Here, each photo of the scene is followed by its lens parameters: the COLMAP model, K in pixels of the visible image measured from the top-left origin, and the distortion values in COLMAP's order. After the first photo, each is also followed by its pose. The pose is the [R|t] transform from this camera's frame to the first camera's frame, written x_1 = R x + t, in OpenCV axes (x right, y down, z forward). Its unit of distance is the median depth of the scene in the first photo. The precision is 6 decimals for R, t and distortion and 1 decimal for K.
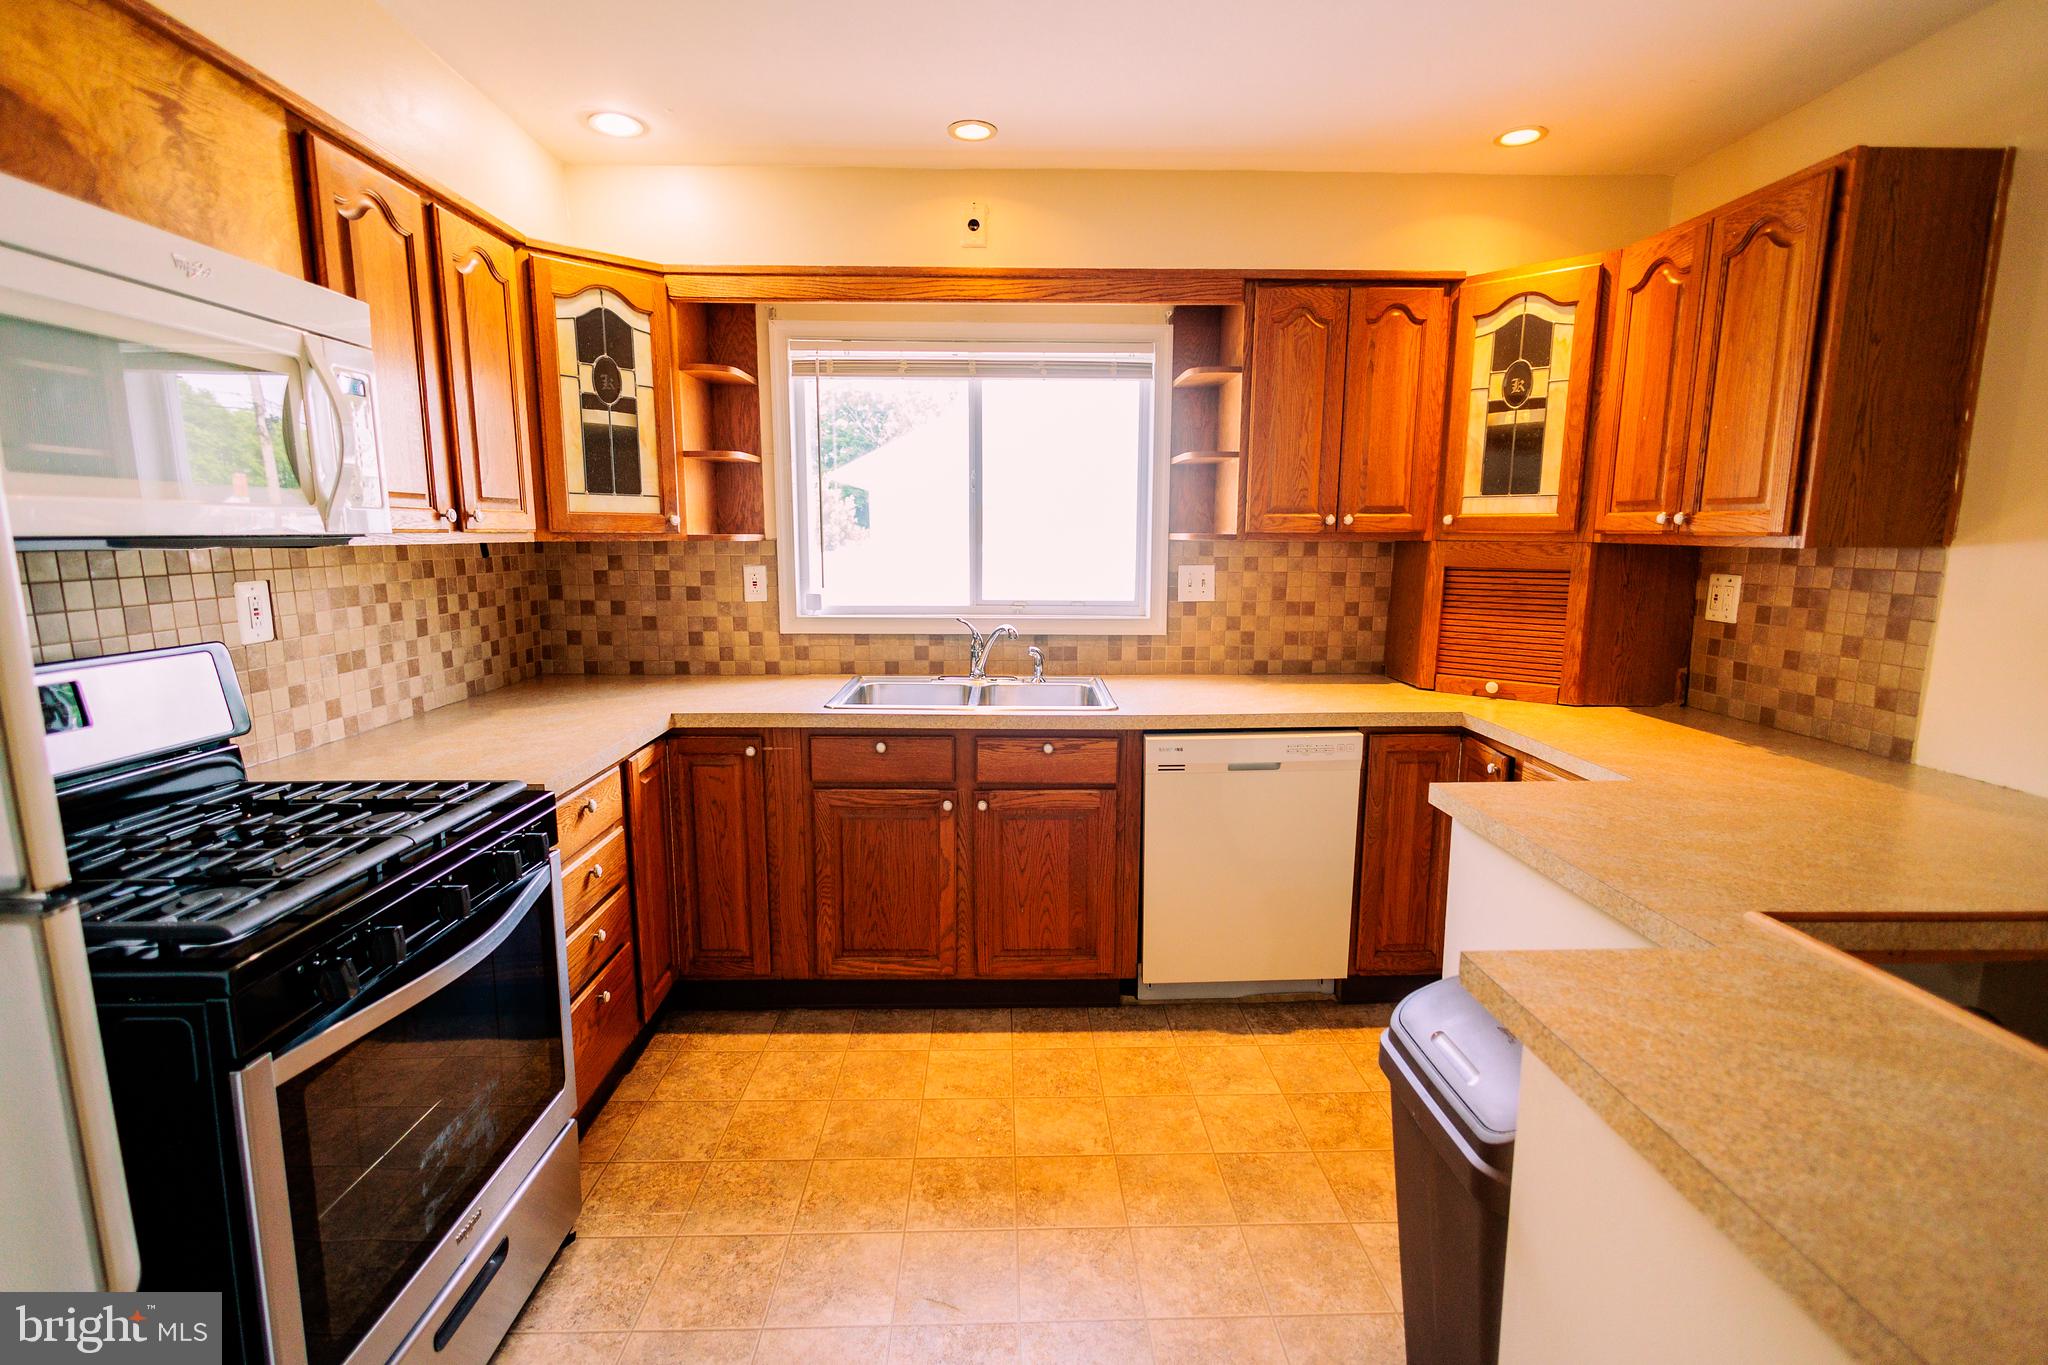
lens RADIAL K [[941.1, 0, 1015.8], [0, 941.1, 694.1], [0, 0, 1]] dist [0.010005, -0.000060]
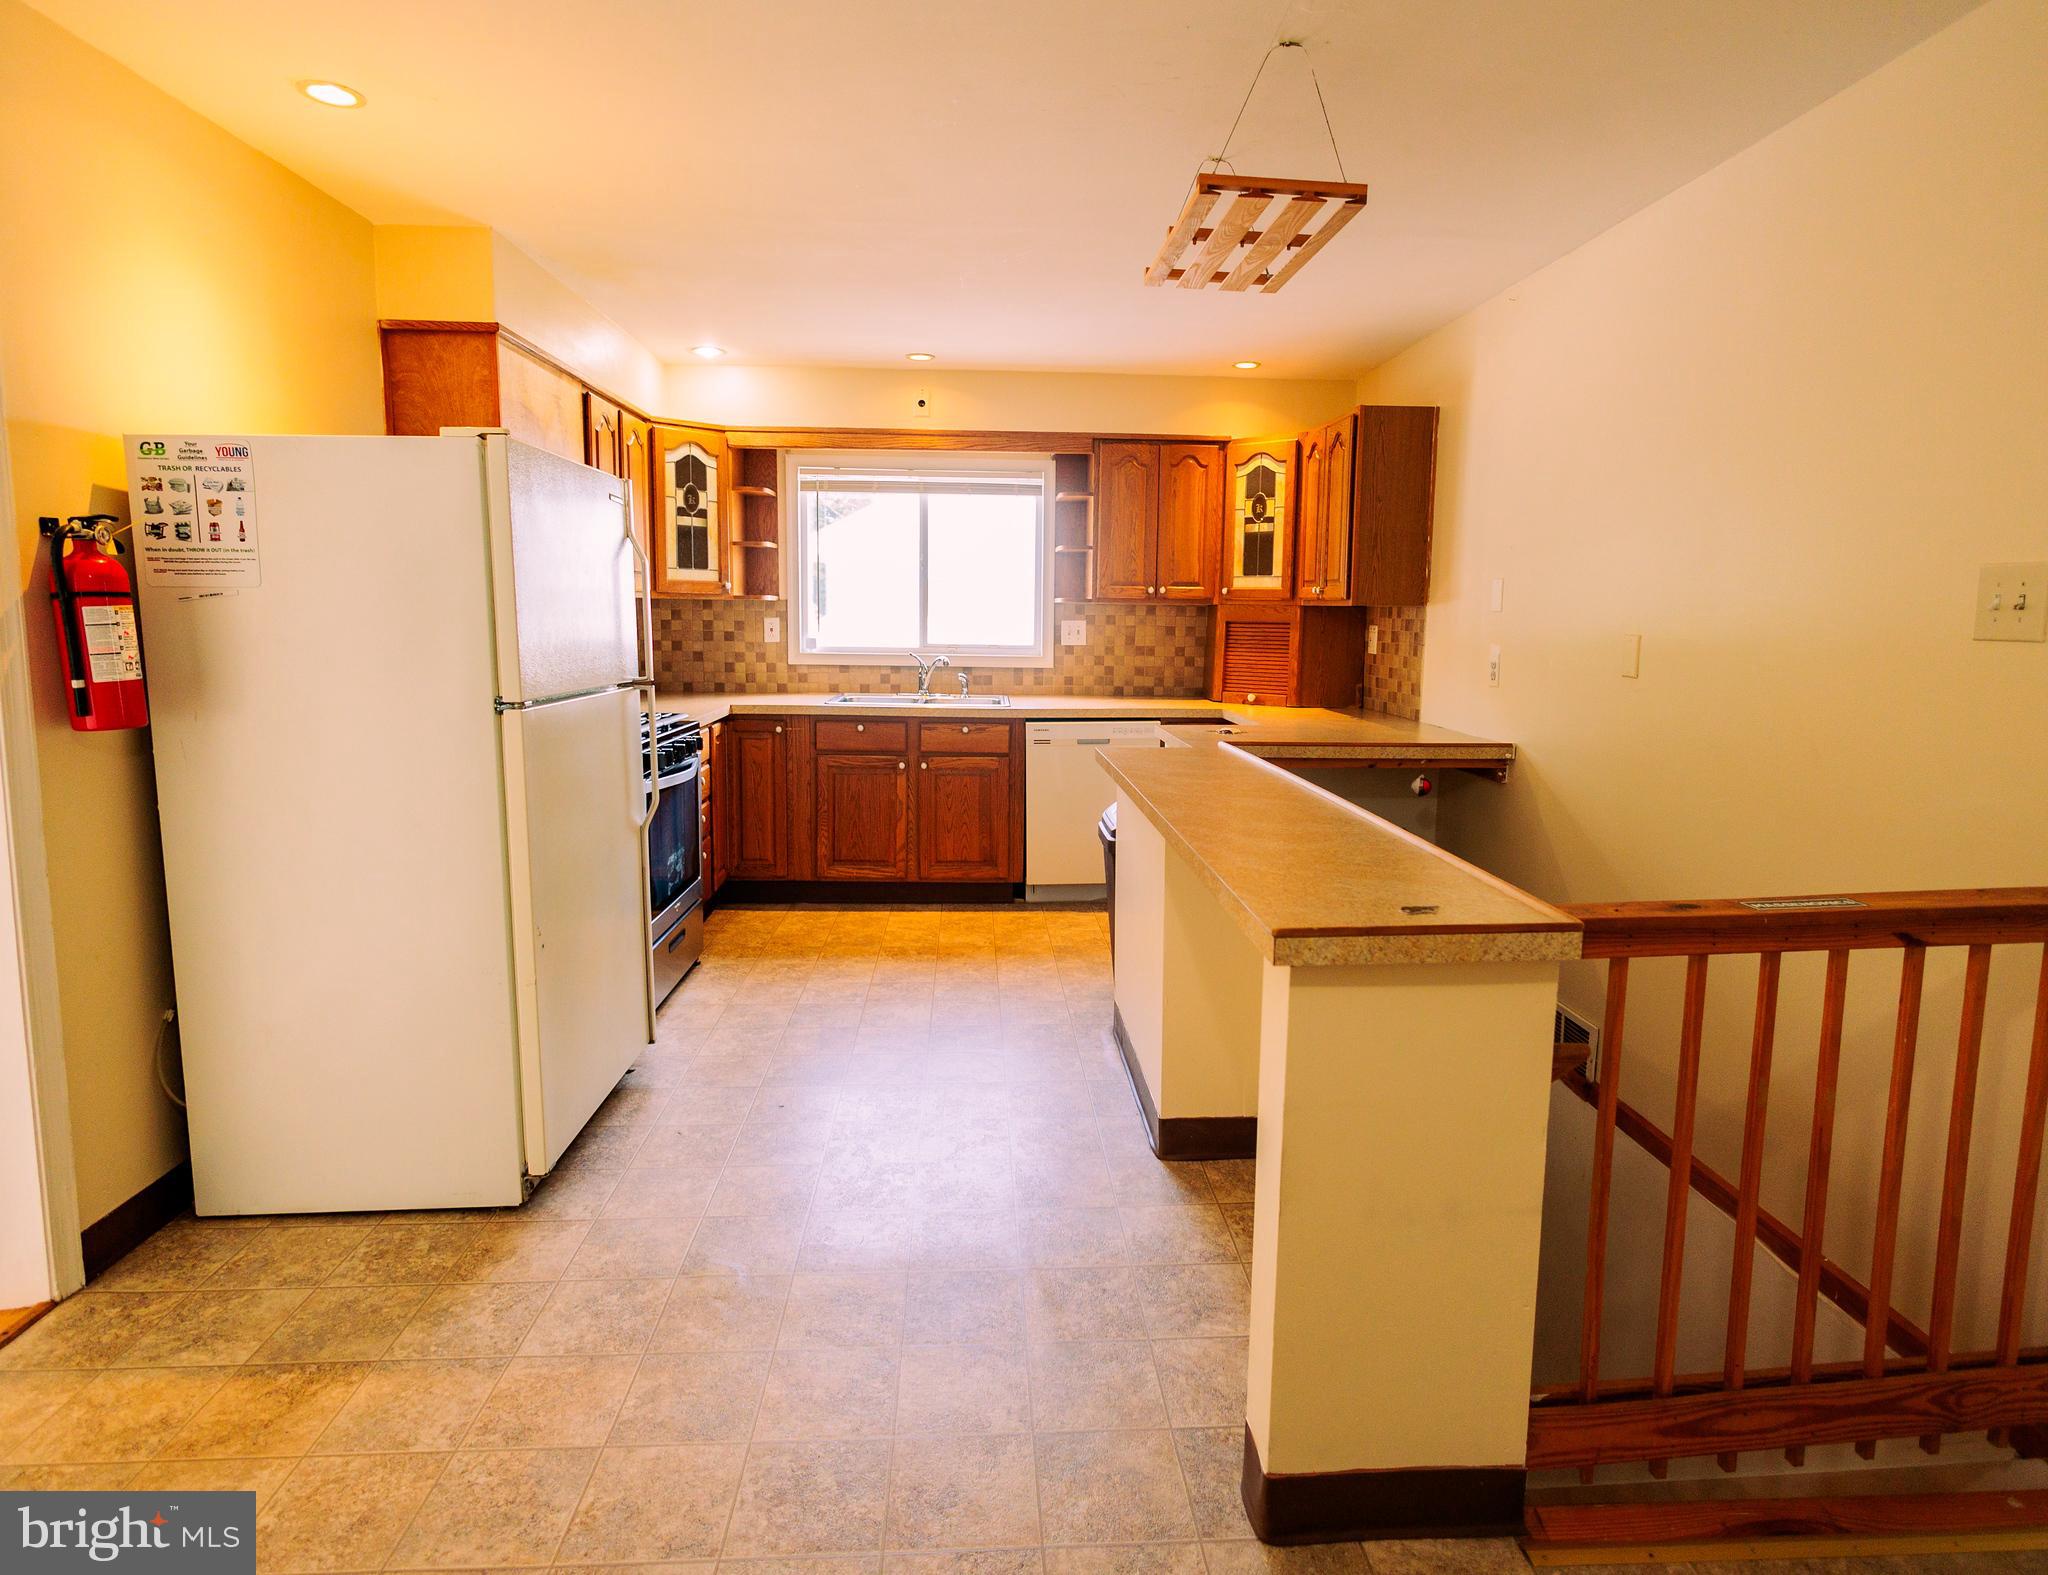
lens RADIAL K [[1191.8, 0, 1033.8], [0, 1191.8, 776.5], [0, 0, 1]] dist [-0.004075, -0.000218]
pose [[0.999447, 0.005988, 0.032714, 0.082383], [-0.004806, 0.999337, -0.036079, 0.203212], [-0.032908, 0.035902, 0.998813, -0.989839]]
